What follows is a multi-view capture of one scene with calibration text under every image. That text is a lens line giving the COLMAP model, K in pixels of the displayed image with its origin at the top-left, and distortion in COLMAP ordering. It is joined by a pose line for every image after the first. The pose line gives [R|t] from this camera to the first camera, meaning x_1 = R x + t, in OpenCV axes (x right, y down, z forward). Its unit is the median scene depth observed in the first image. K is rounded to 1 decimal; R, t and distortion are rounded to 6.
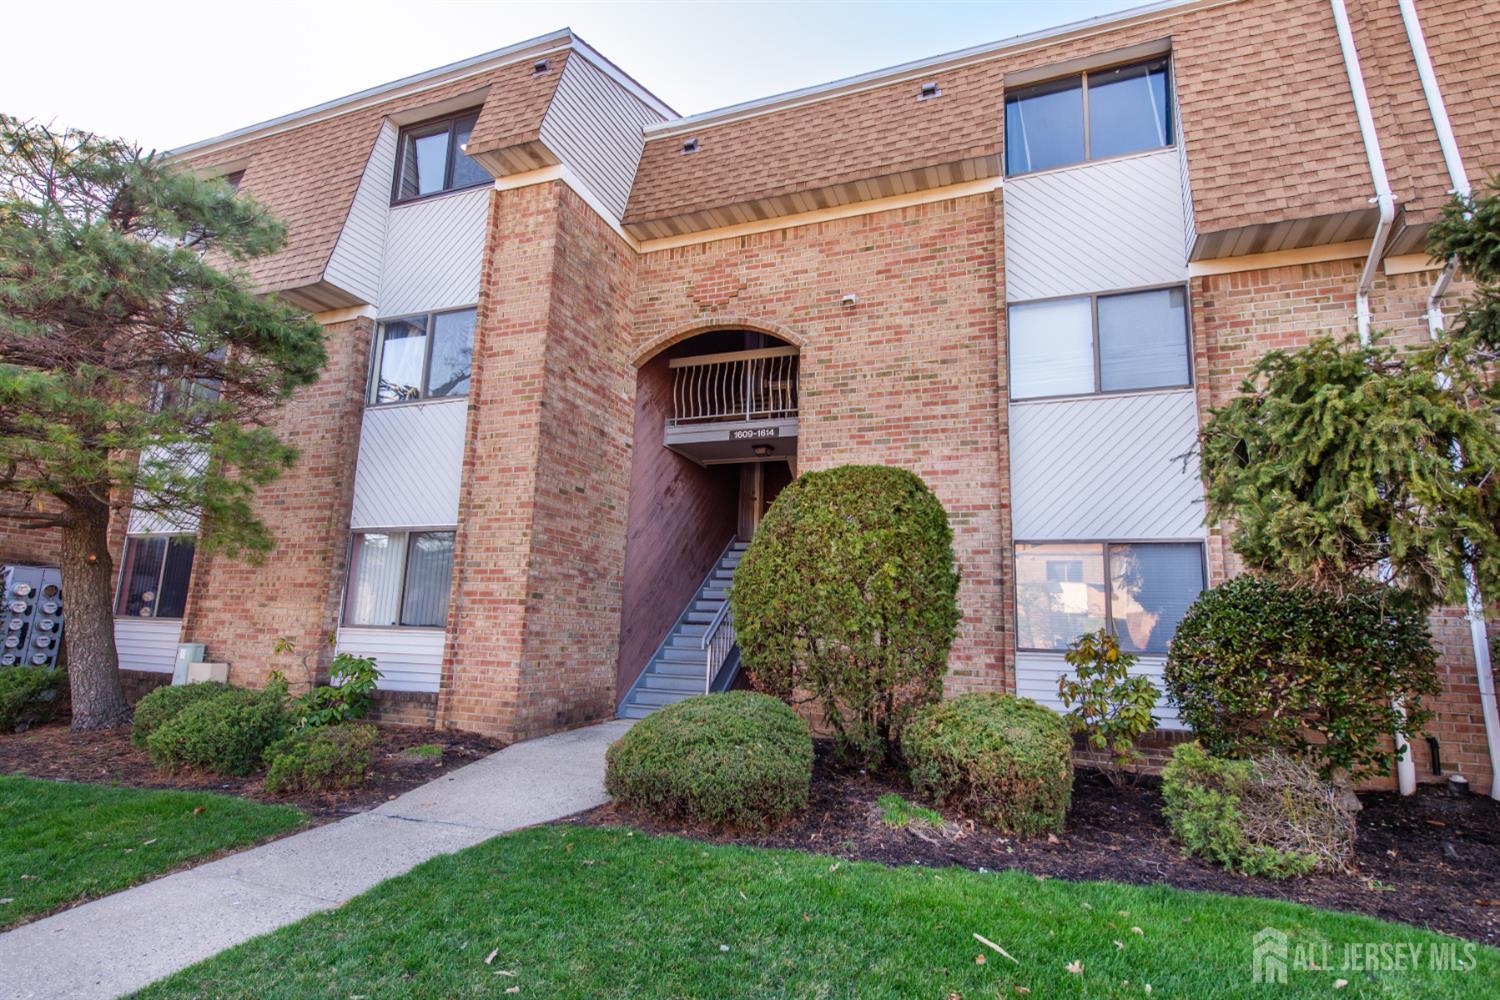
lens RADIAL K [[732.3, 0, 749.8], [0, 732.3, 494.9], [0, 0, 1]] dist [0.019001, -0.010204]
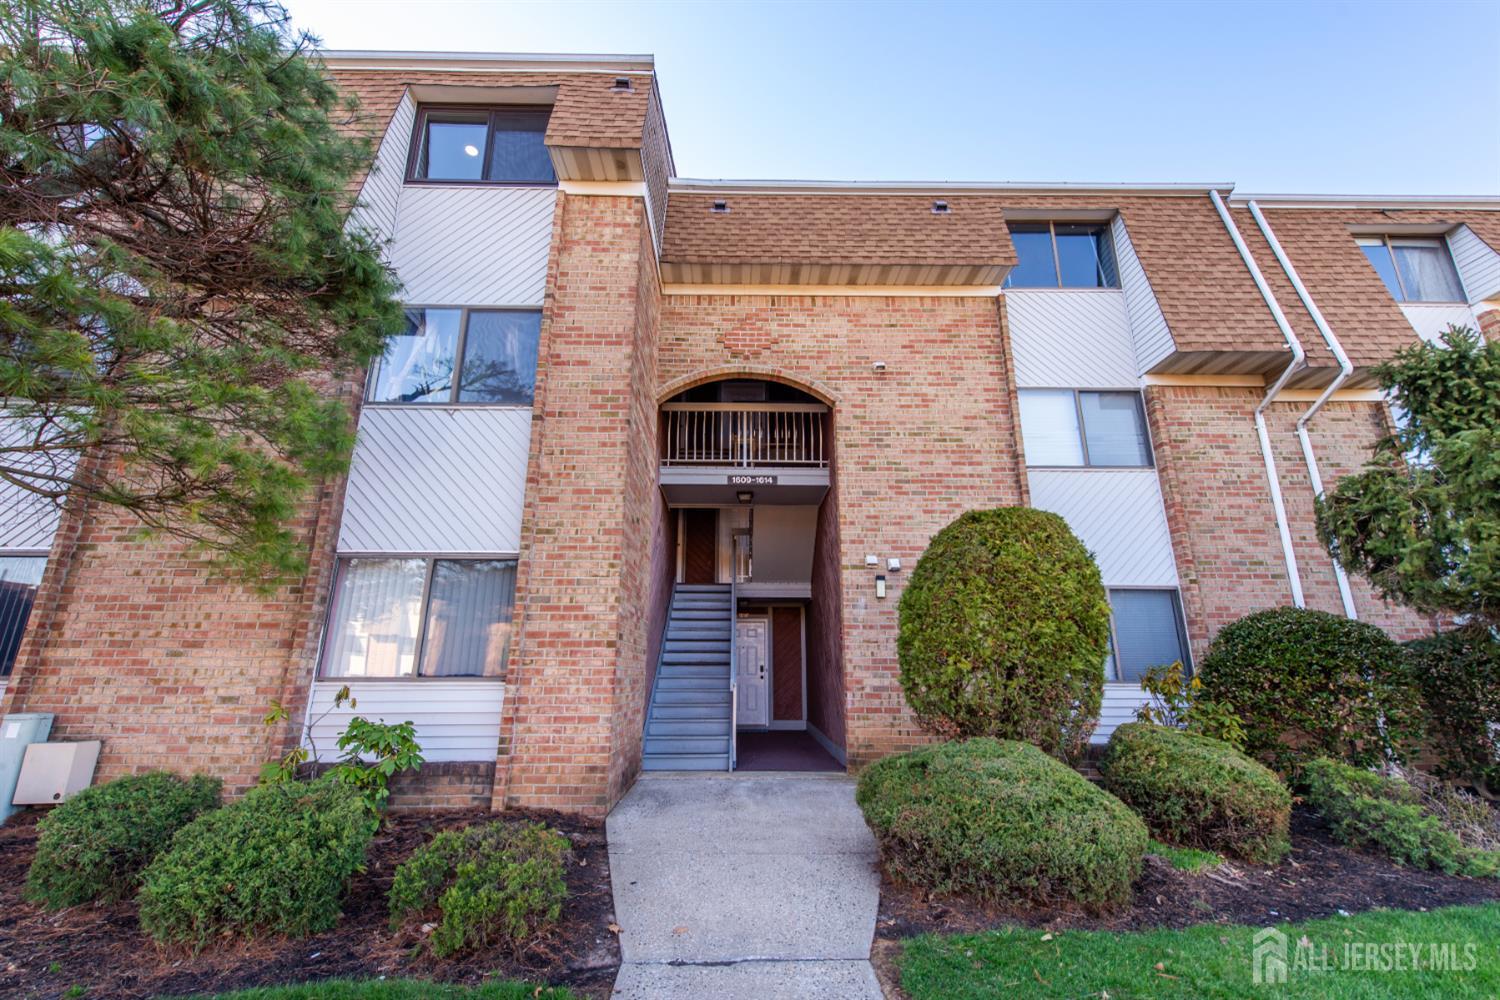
lens RADIAL K [[600.2, 0, 750.0], [0, 600.2, 500.0], [0, 0, 1]] dist [0.016324, -0.005709]
pose [[0.930222, 0.073238, 0.359615, -0.381550], [-0.041746, 0.994642, -0.094580, 0.034015], [-0.364615, 0.072968, 0.928295, 0.245483]]
